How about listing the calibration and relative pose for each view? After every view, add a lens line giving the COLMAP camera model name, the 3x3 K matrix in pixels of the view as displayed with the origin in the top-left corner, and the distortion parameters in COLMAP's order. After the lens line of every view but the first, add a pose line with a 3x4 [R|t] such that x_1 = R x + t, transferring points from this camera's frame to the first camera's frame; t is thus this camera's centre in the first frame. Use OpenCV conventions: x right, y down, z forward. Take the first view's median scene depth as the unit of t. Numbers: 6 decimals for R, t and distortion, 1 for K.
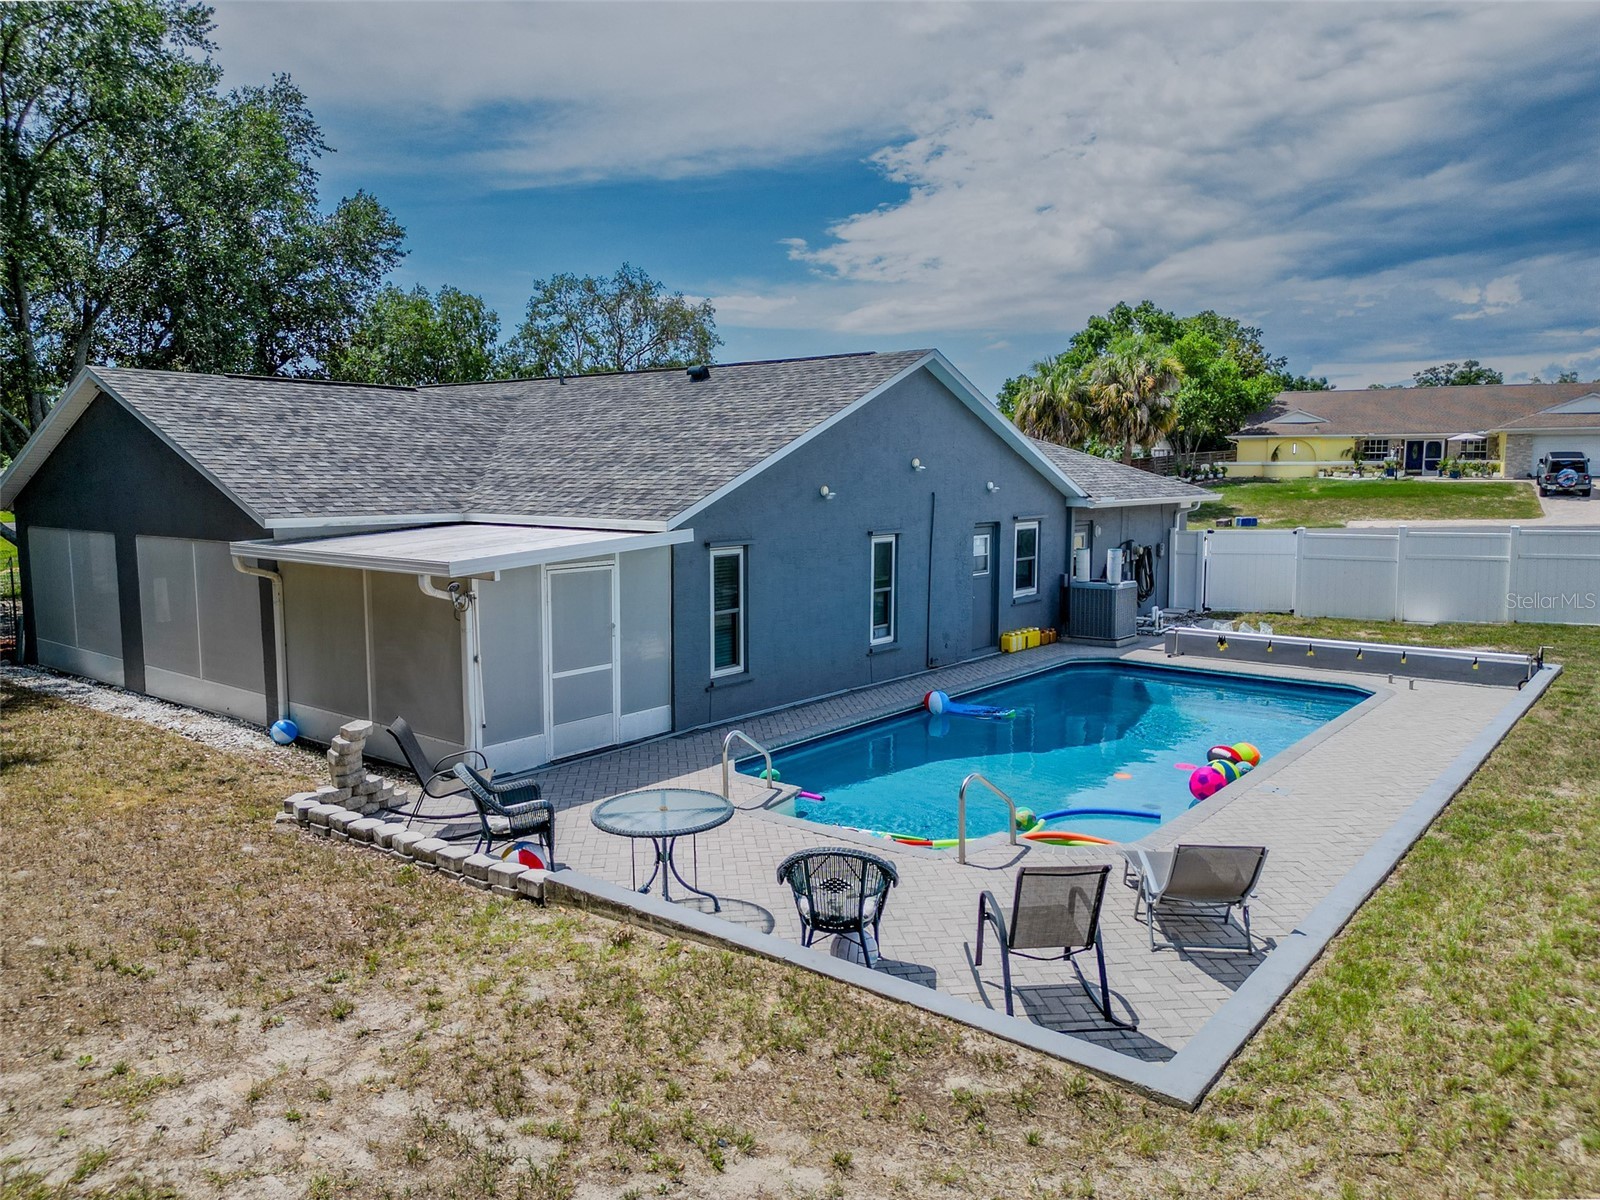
lens RADIAL K [[1127.4, 0, 795.7], [0, 1127.4, 603.6], [0, 0, 1]] dist [0.087035, -0.089479]
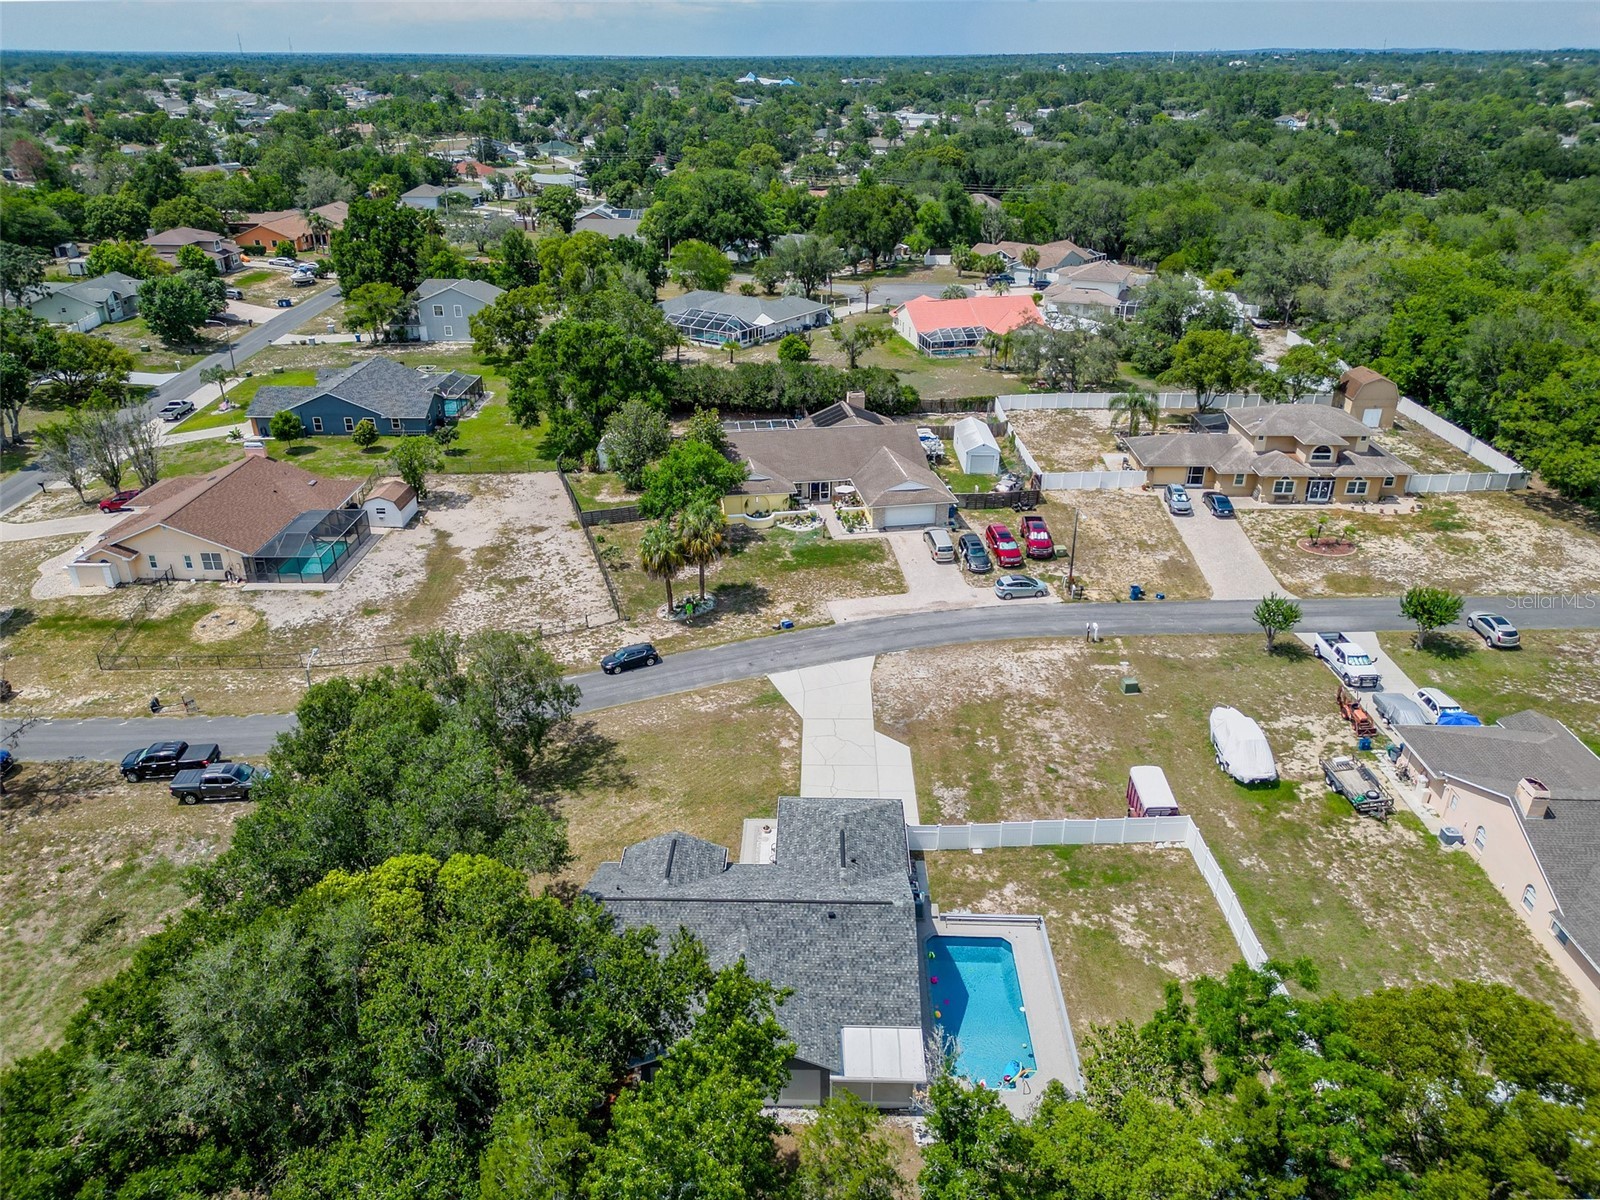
lens RADIAL K [[1126.4, 0, 800.0], [0, 1126.4, 600.0], [0, 0, 1]] dist [0.074246, -0.066733]
pose [[0.793028, -0.260124, 0.550856, -1.748804], [0.069199, 0.936863, 0.342782, -2.227860], [-0.605242, -0.233717, 0.760959, -1.125996]]
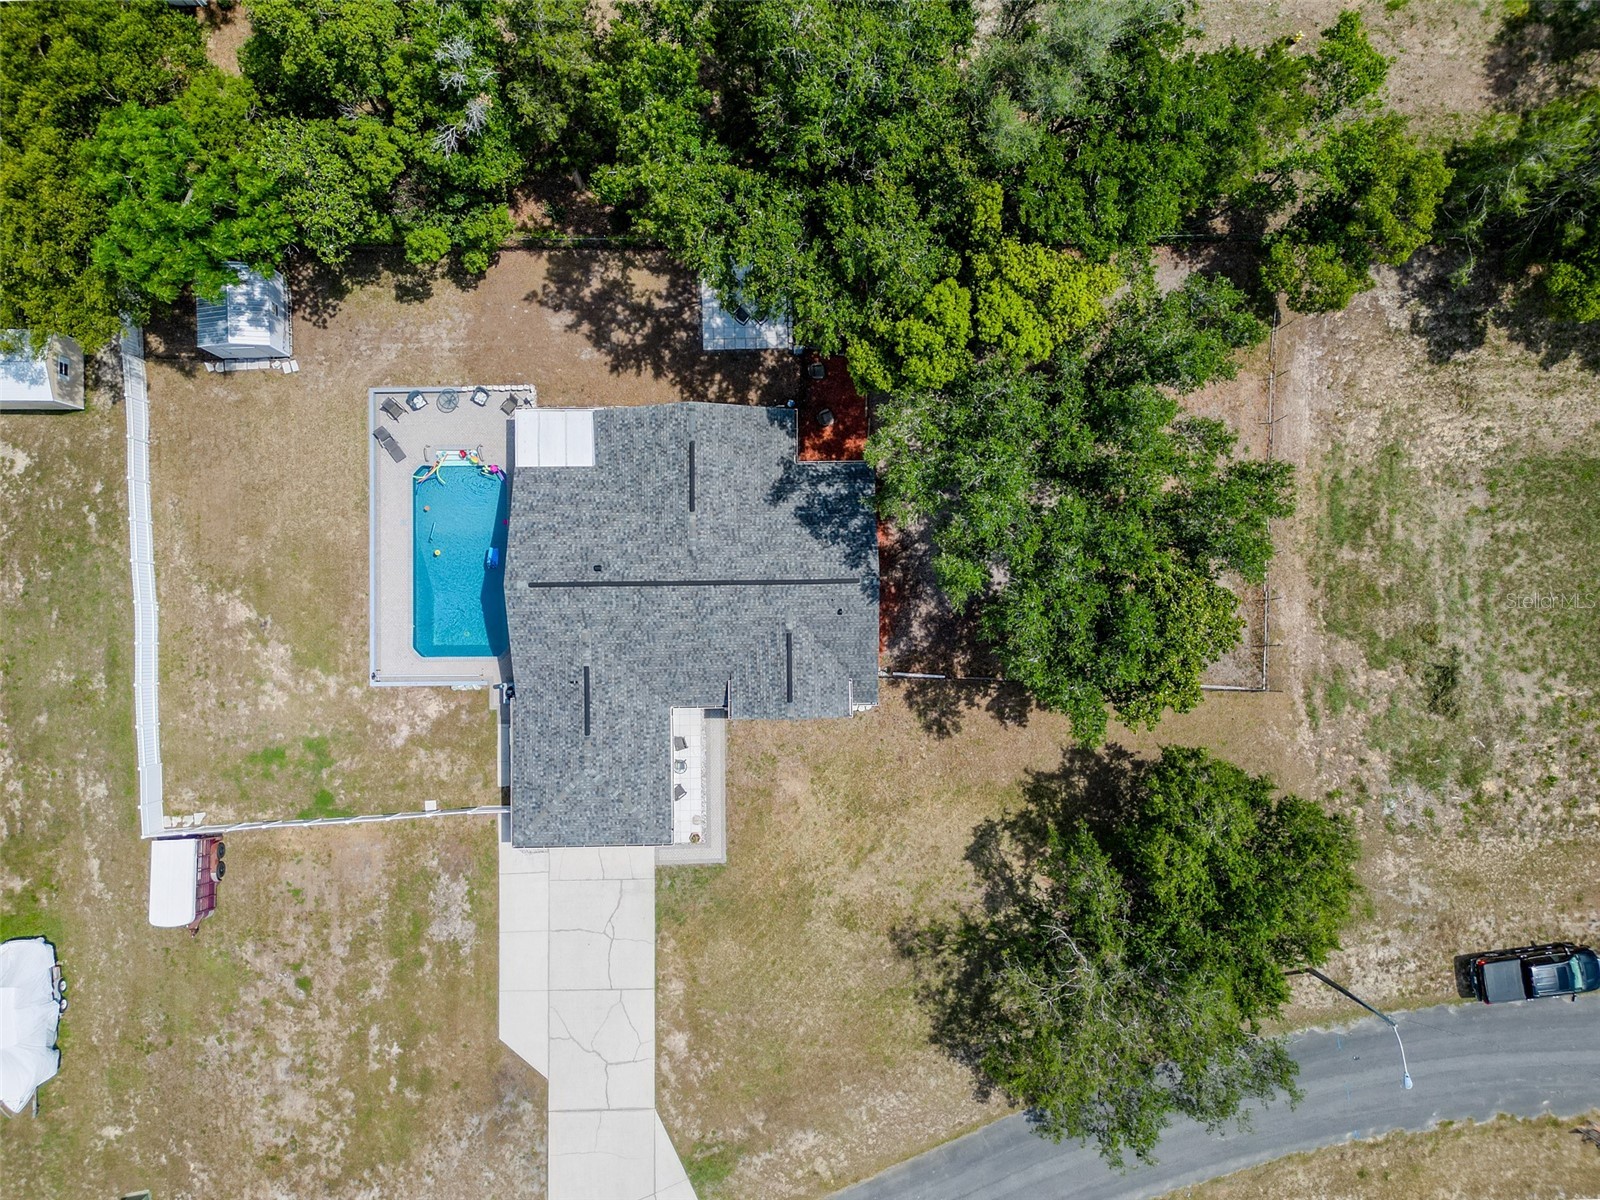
lens RADIAL K [[1127.4, 0, 795.7], [0, 1127.4, 603.6], [0, 0, 1]] dist [0.087035, -0.089479]
pose [[-0.770607, 0.637050, -0.018200, -0.384761], [-0.078288, -0.066283, 0.994725, -3.257071], [0.632483, 0.767967, 0.100951, 1.223269]]
